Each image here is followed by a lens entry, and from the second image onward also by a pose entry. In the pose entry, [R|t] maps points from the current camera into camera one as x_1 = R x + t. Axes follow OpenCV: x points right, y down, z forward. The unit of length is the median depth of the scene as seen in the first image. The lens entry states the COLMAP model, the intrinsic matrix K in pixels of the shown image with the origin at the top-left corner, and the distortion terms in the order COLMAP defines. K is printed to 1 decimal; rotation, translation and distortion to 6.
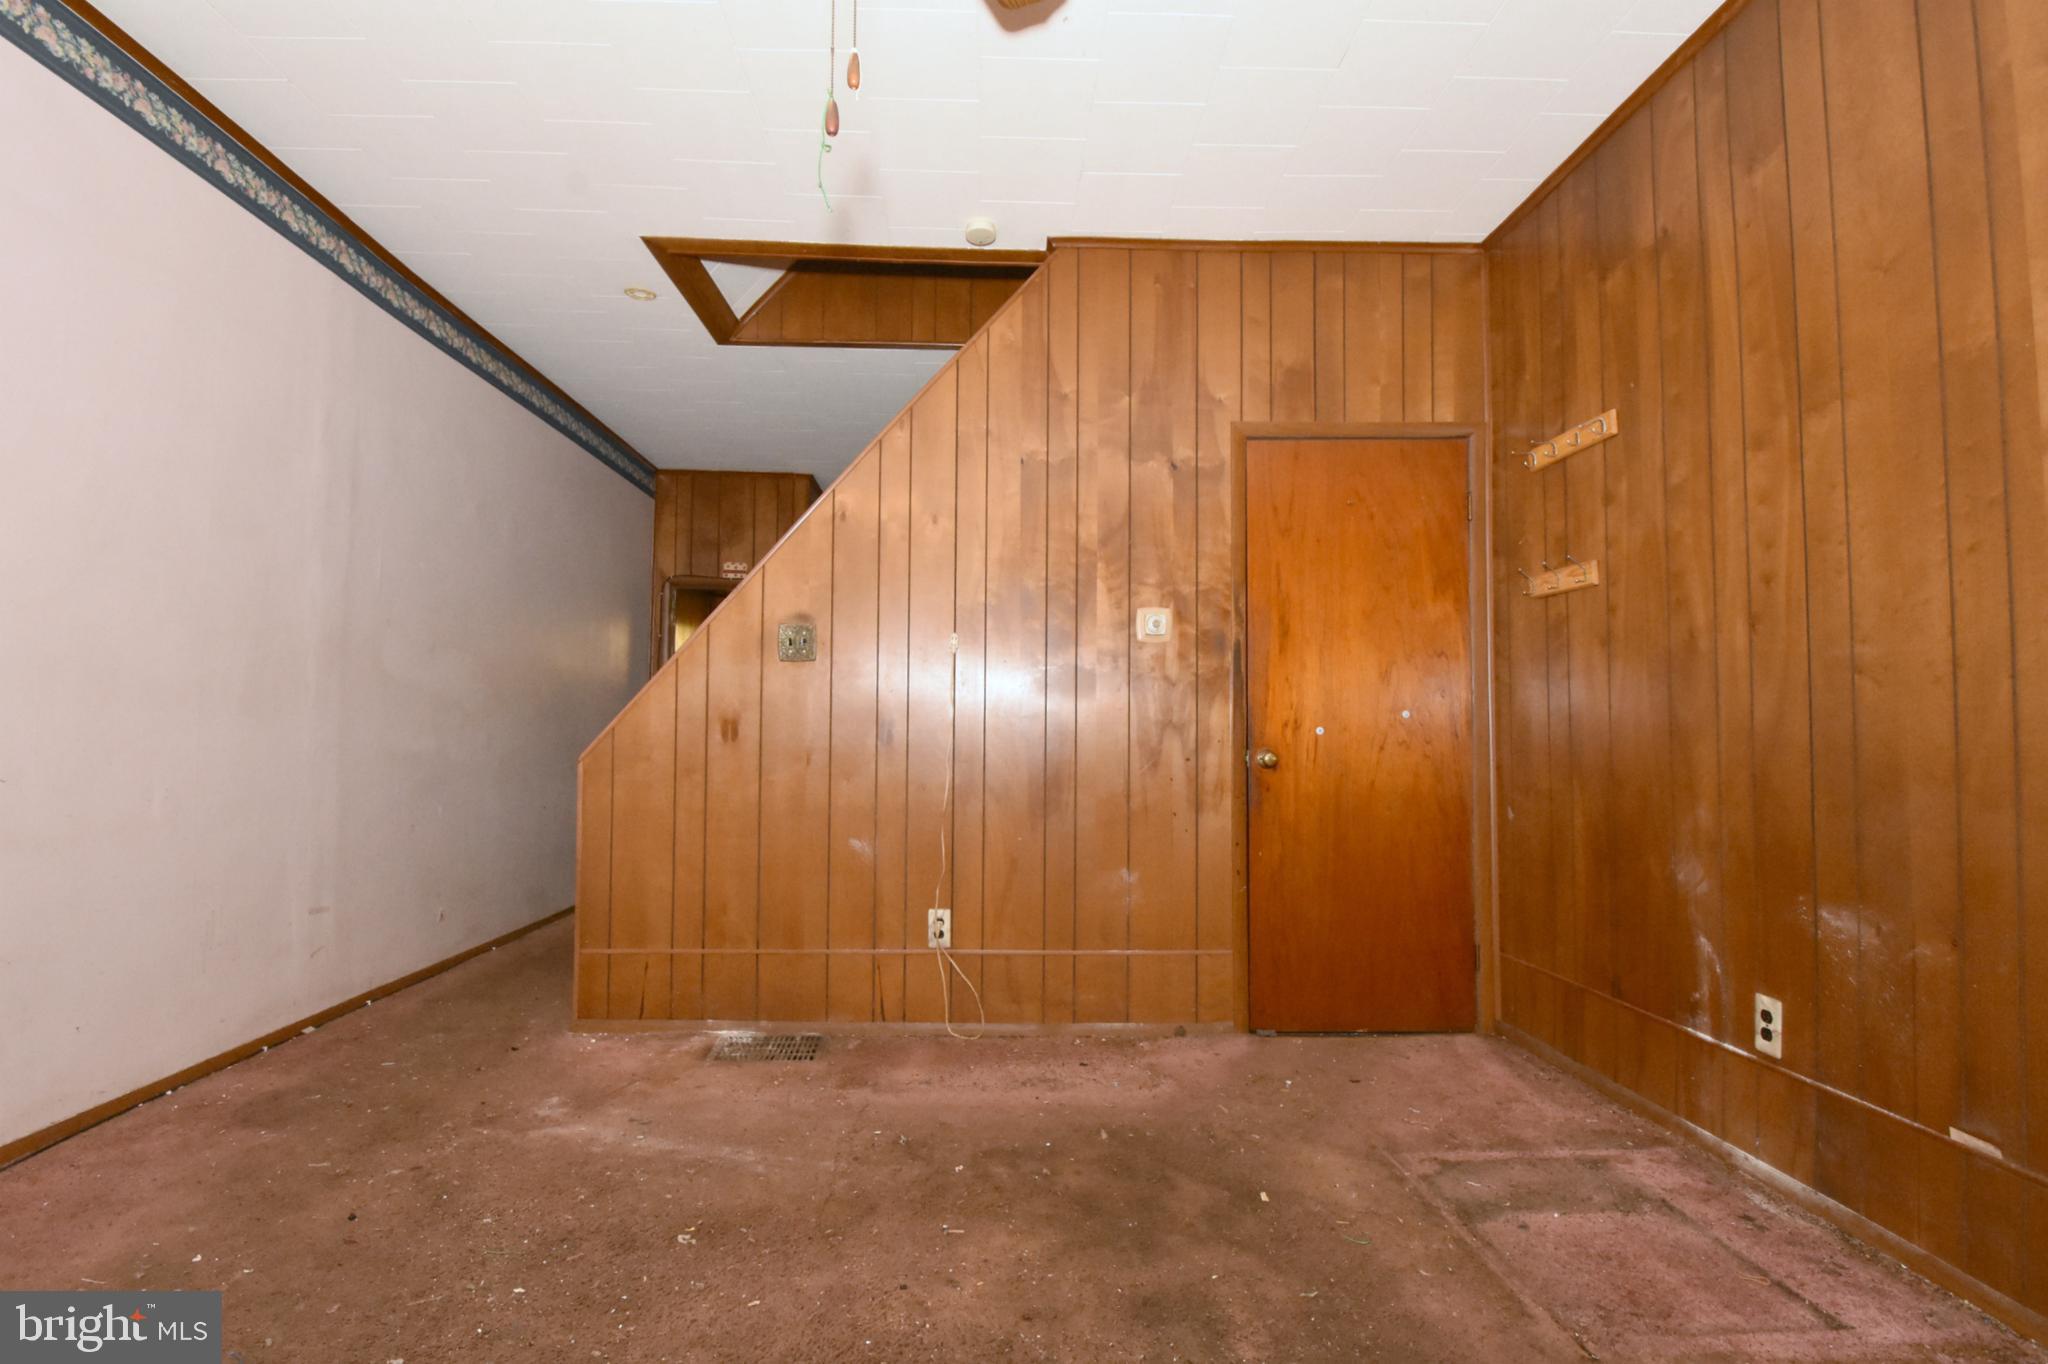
lens RADIAL K [[941.5, 0, 1008.1], [0, 941.5, 691.2], [0, 0, 1]] dist [0.009438, -0.014922]
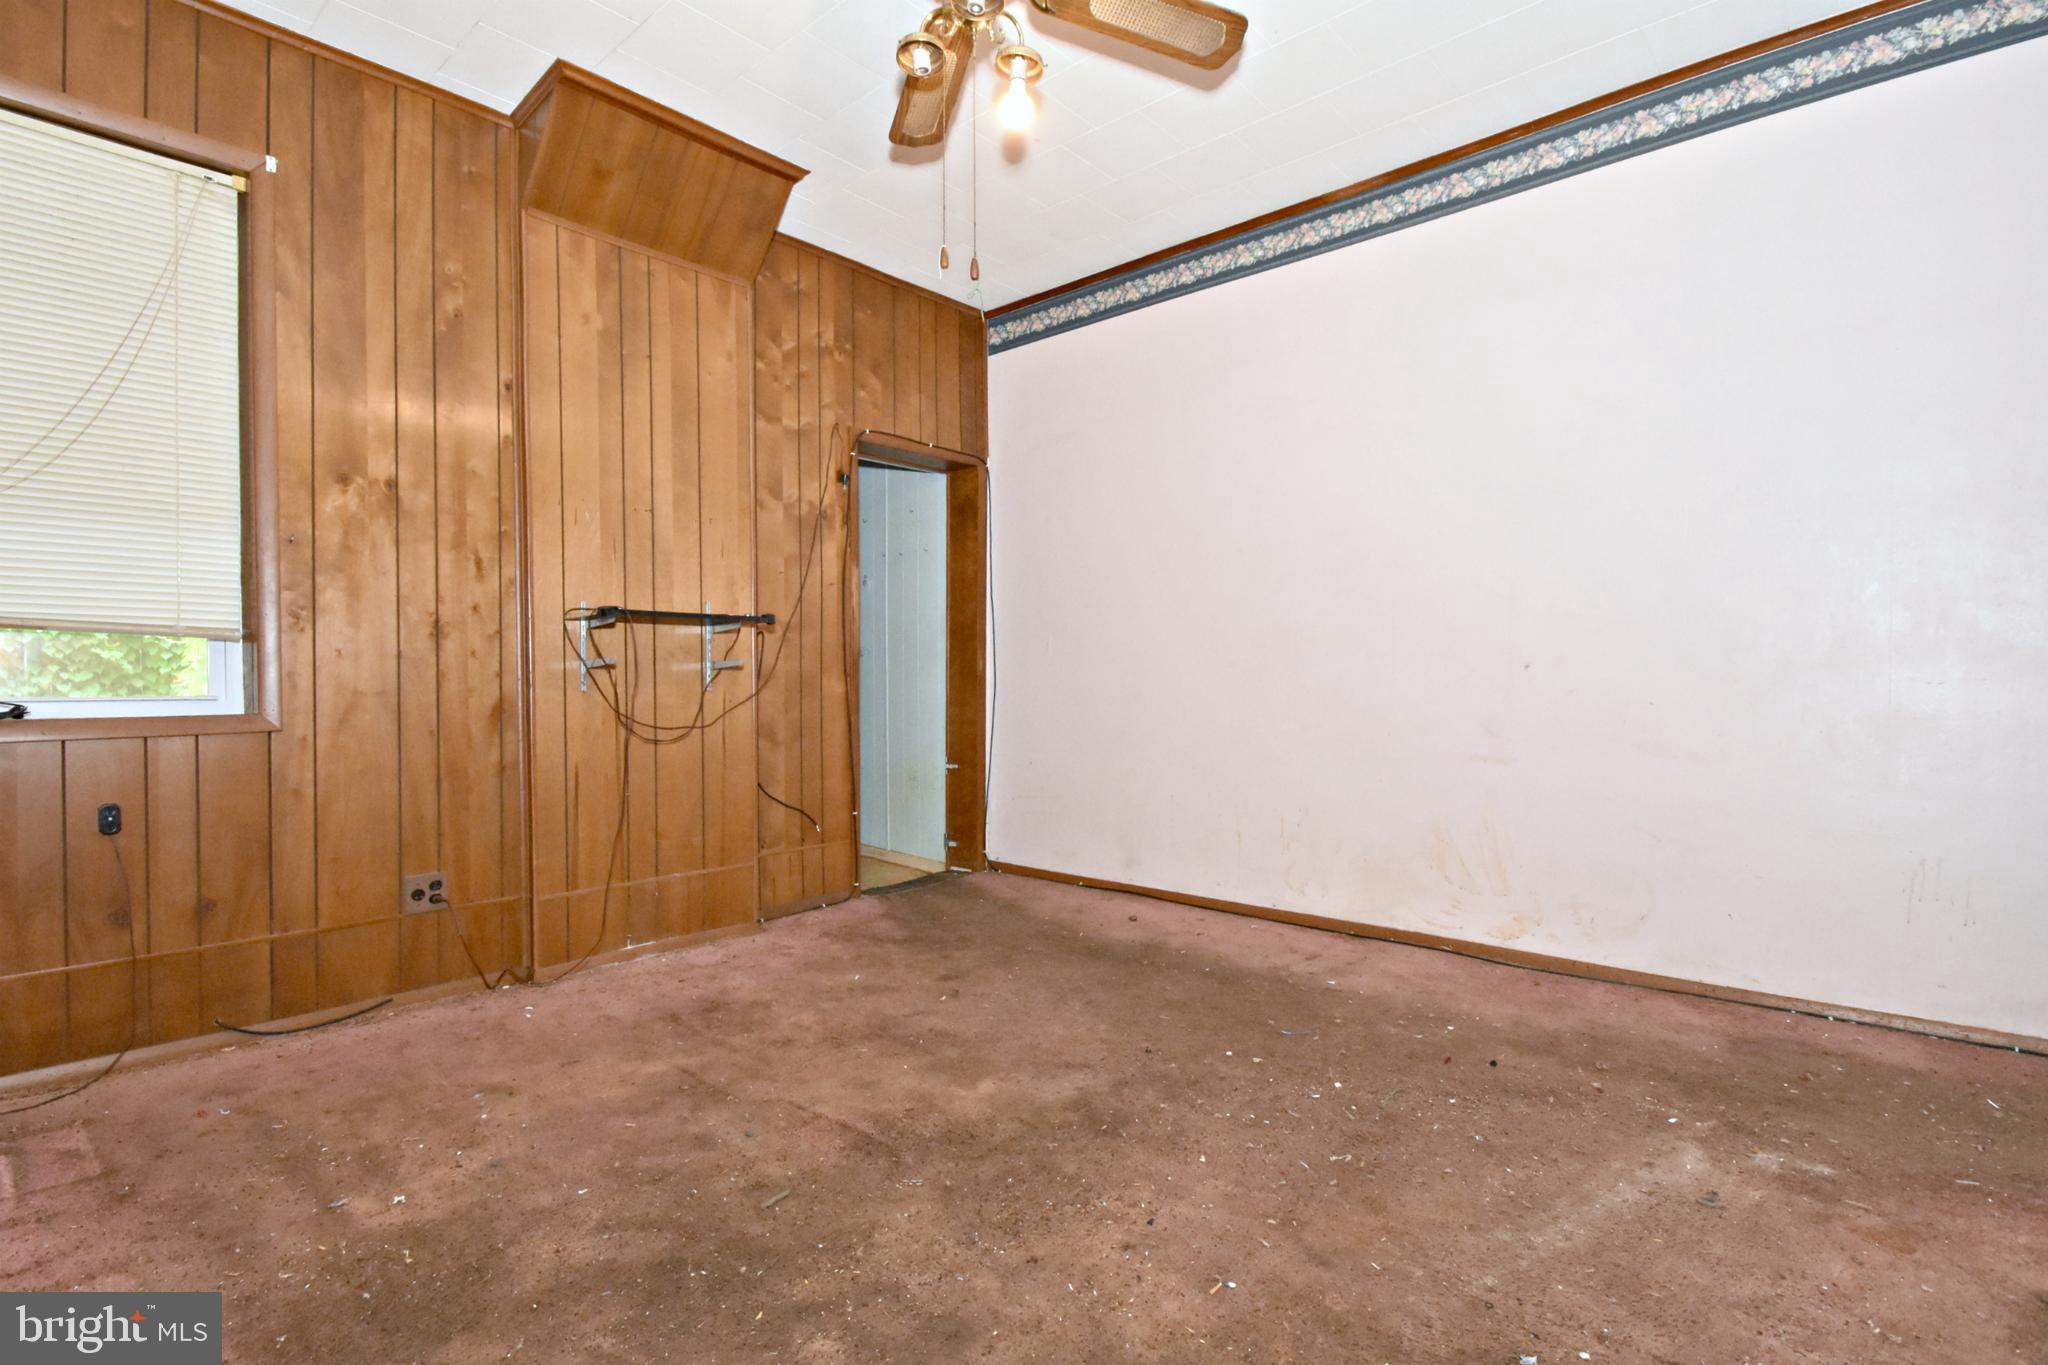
lens RADIAL K [[970.7, 0, 1000.6], [0, 970.7, 686.6], [0, 0, 1]] dist [0.016254, -0.018657]
pose [[-0.698984, 0.001104, -0.715137, 0.390640], [0.029930, 0.999168, -0.027711, 0.056021], [0.714511, -0.040773, -0.698435, 0.880998]]
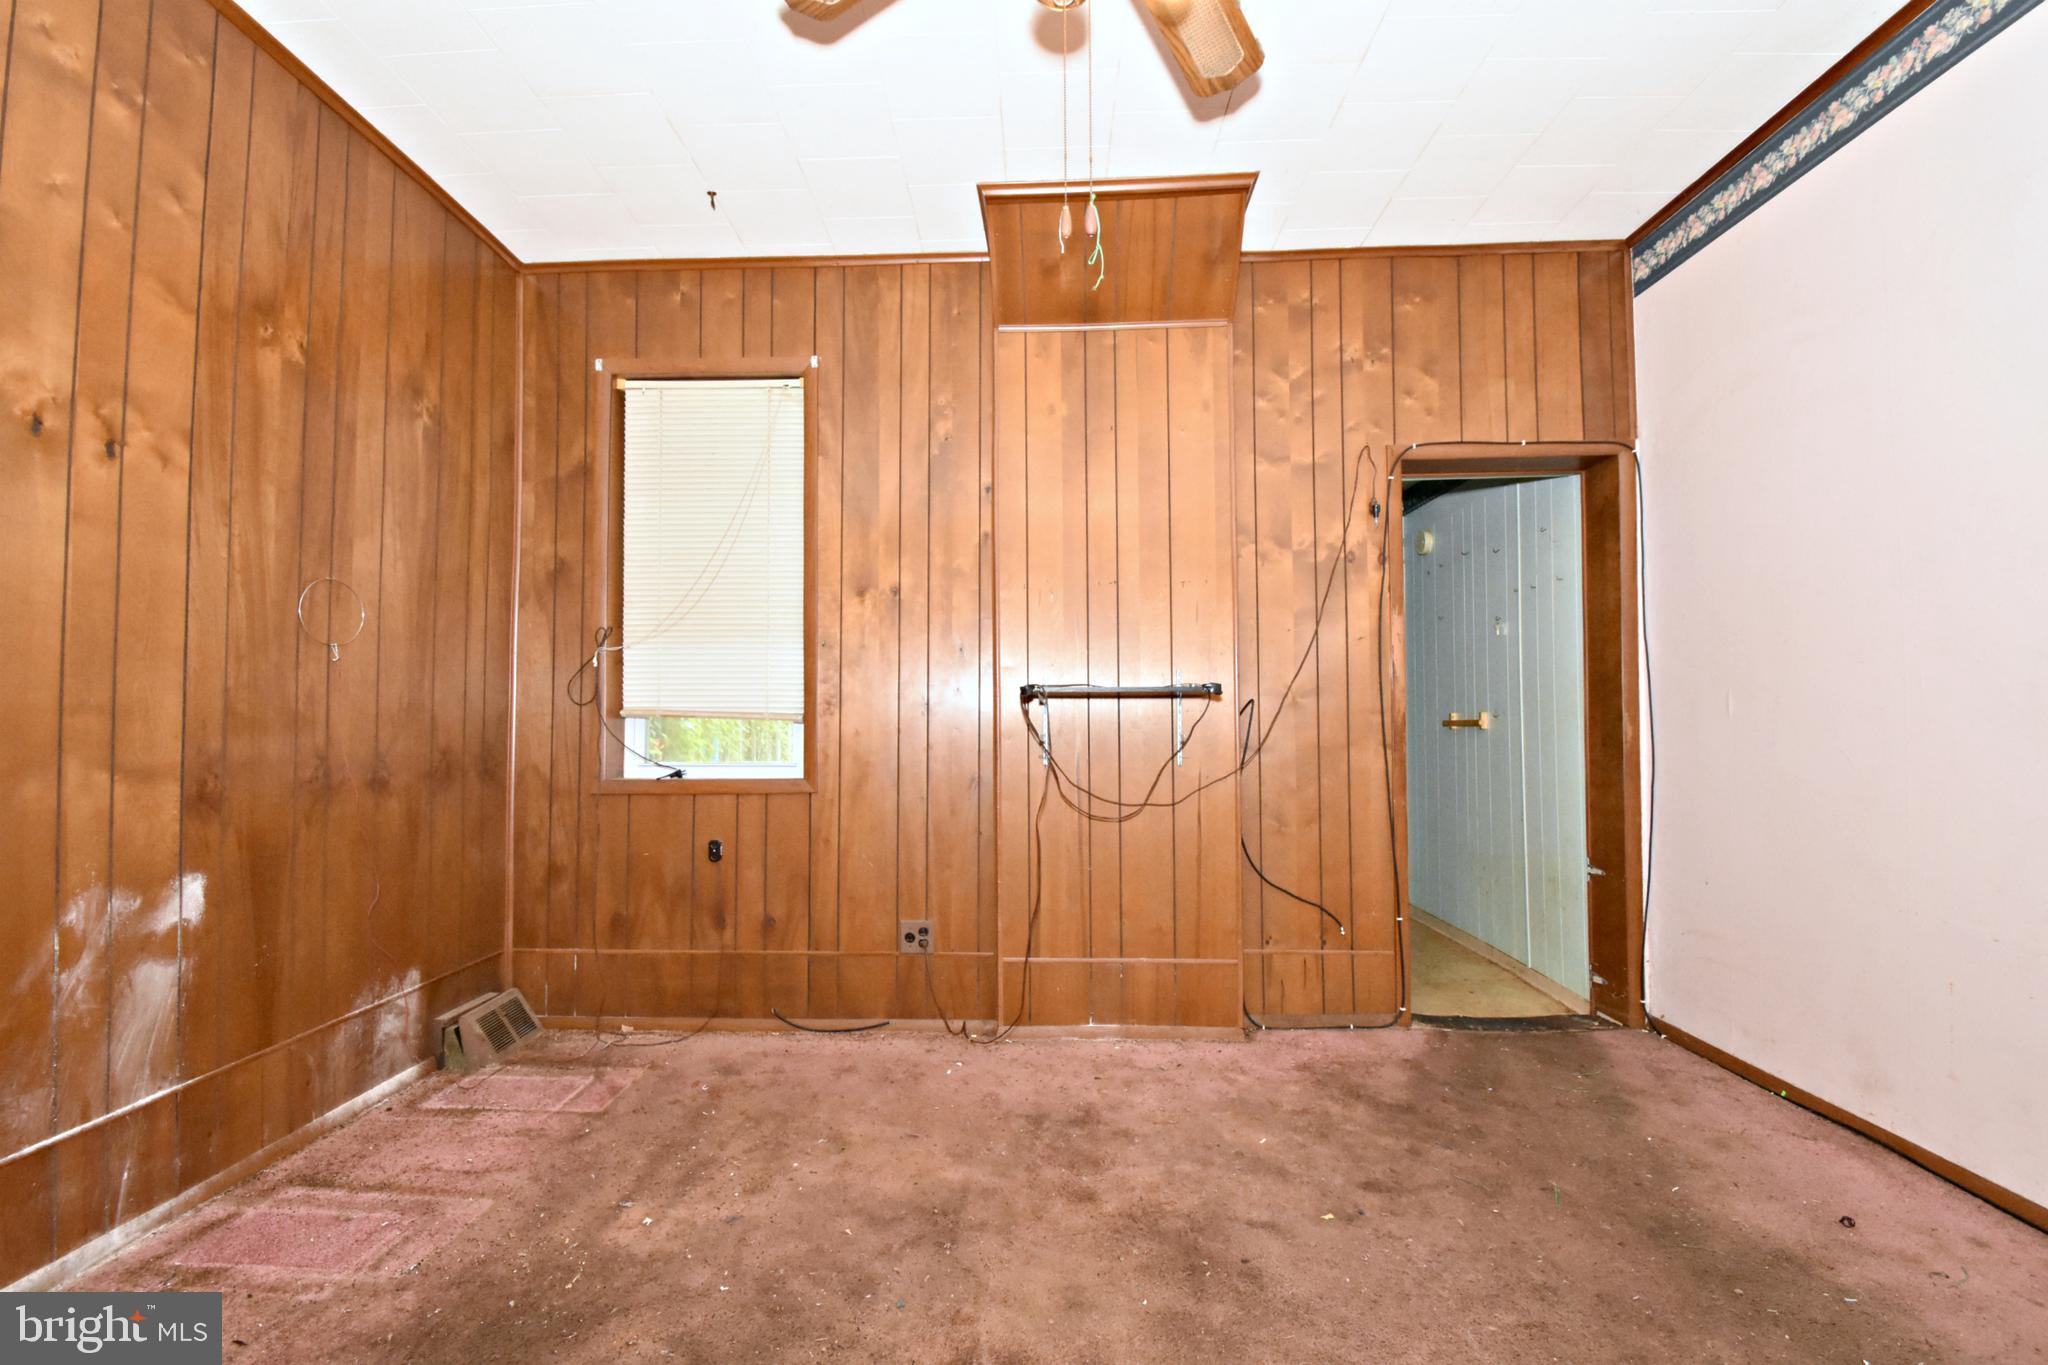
lens RADIAL K [[898.8, 0, 1009.1], [0, 898.8, 690.9], [0, 0, 1]] dist [0.008913, -0.012904]
pose [[-0.997391, -0.001000, 0.072184, -0.069552], [-0.006707, 0.996863, -0.078860, 0.016238], [-0.071879, -0.079138, -0.994269, 0.837630]]
